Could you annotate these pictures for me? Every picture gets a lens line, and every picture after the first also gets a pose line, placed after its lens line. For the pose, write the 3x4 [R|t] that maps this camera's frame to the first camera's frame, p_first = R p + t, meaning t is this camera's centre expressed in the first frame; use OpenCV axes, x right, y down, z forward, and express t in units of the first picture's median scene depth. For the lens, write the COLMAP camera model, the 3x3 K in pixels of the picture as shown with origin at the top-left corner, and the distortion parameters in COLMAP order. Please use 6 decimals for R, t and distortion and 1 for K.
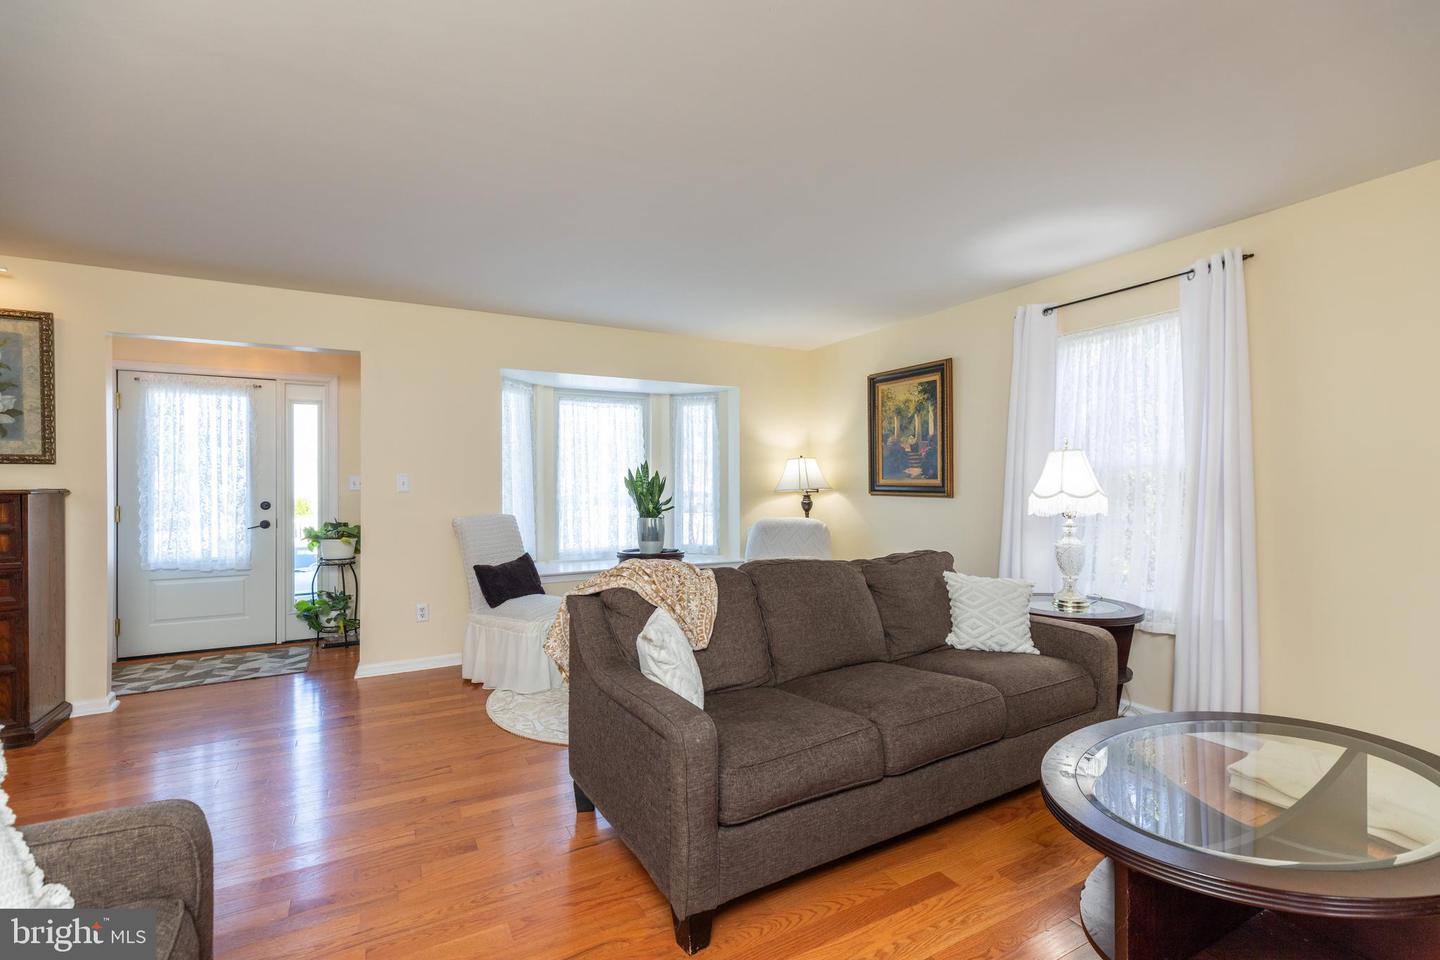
lens RADIAL K [[653.0, 0, 721.1], [0, 653.0, 483.5], [0, 0, 1]] dist [0.008937, -0.000435]
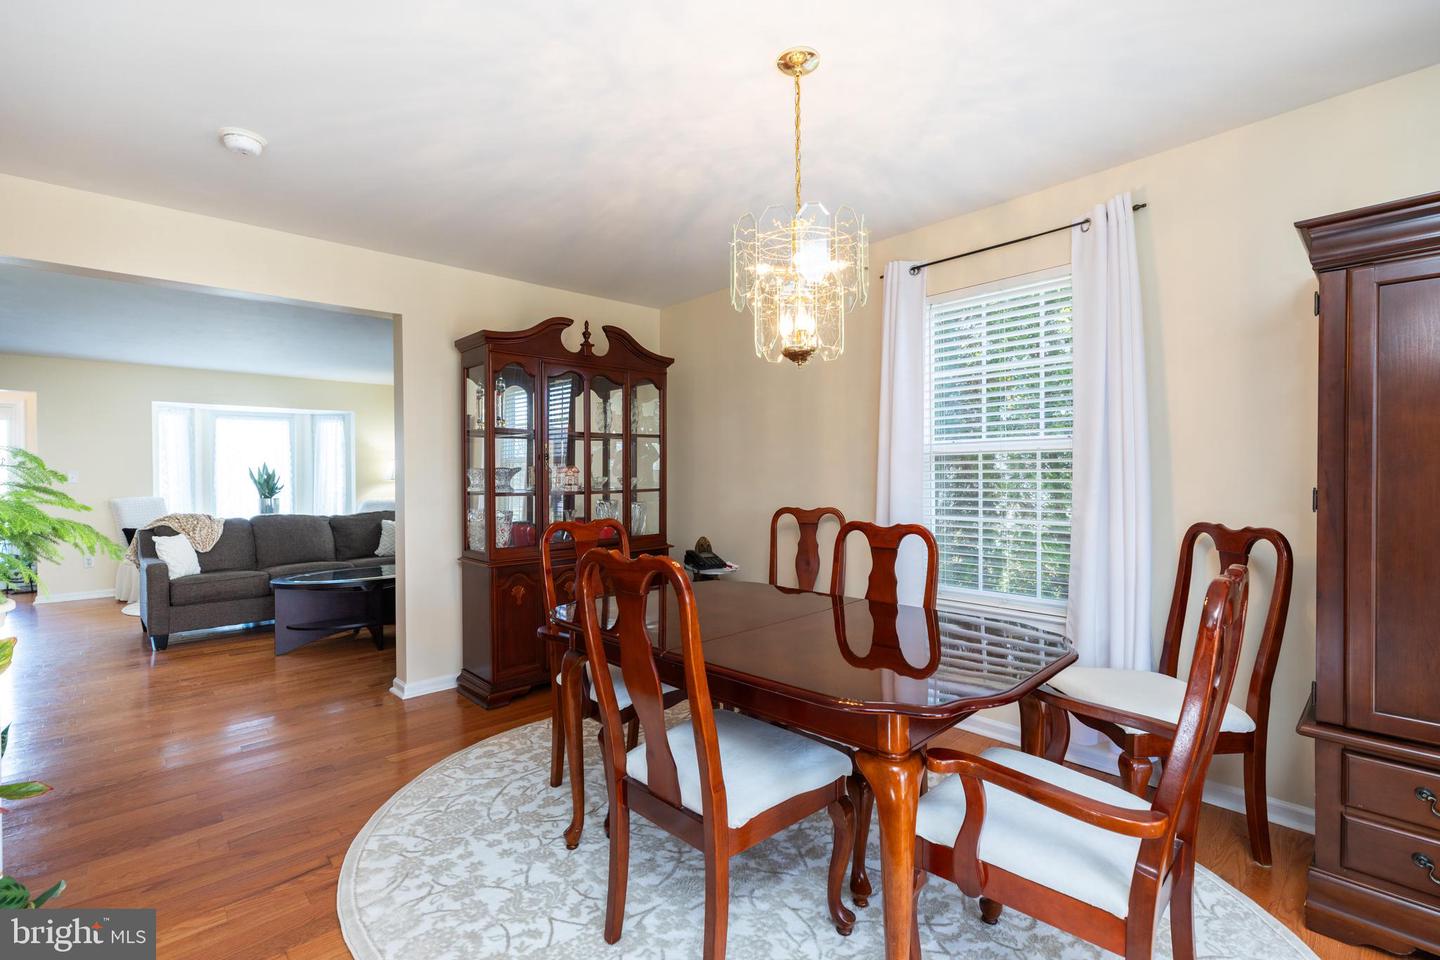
lens RADIAL K [[653.0, 0, 715.2], [0, 653.0, 476.3], [0, 0, 1]] dist [0.008937, -0.000435]
pose [[0.971453, -0.002970, 0.237212, 0.701988], [0.001885, 0.999987, 0.004802, -0.008510], [-0.237223, -0.004218, 0.971446, -0.988362]]
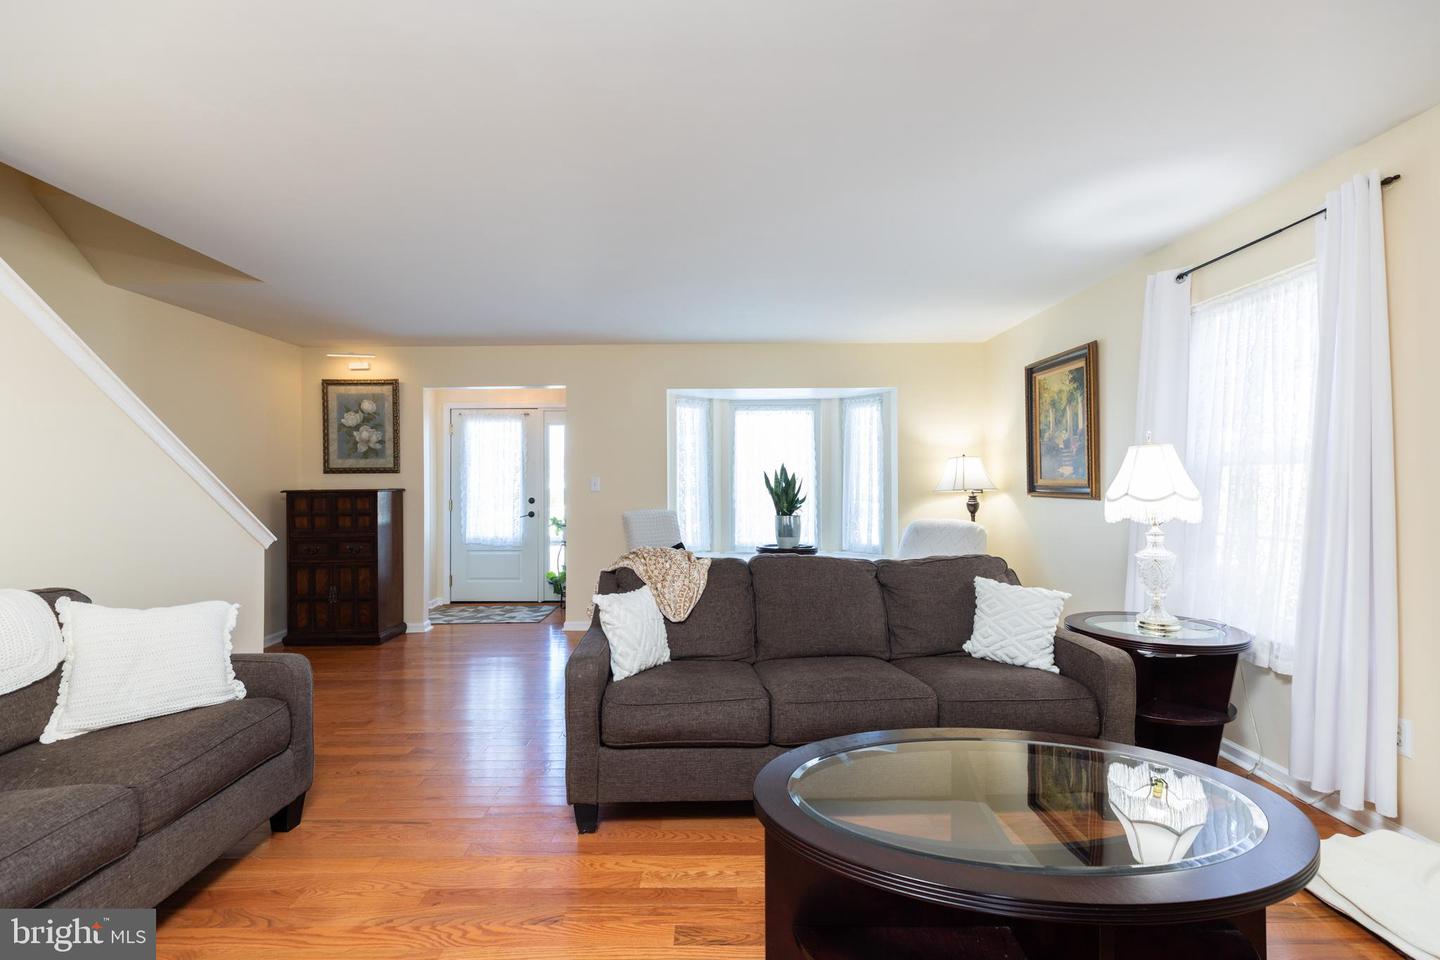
lens RADIAL K [[653.0, 0, 703.6], [0, 653.0, 482.1], [0, 0, 1]] dist [0.008937, -0.000435]
pose [[0.873141, -0.002941, -0.487459, 0.375040], [0.002115, 0.999995, -0.002244, -0.002164], [0.487463, 0.000928, 0.873143, -0.025413]]
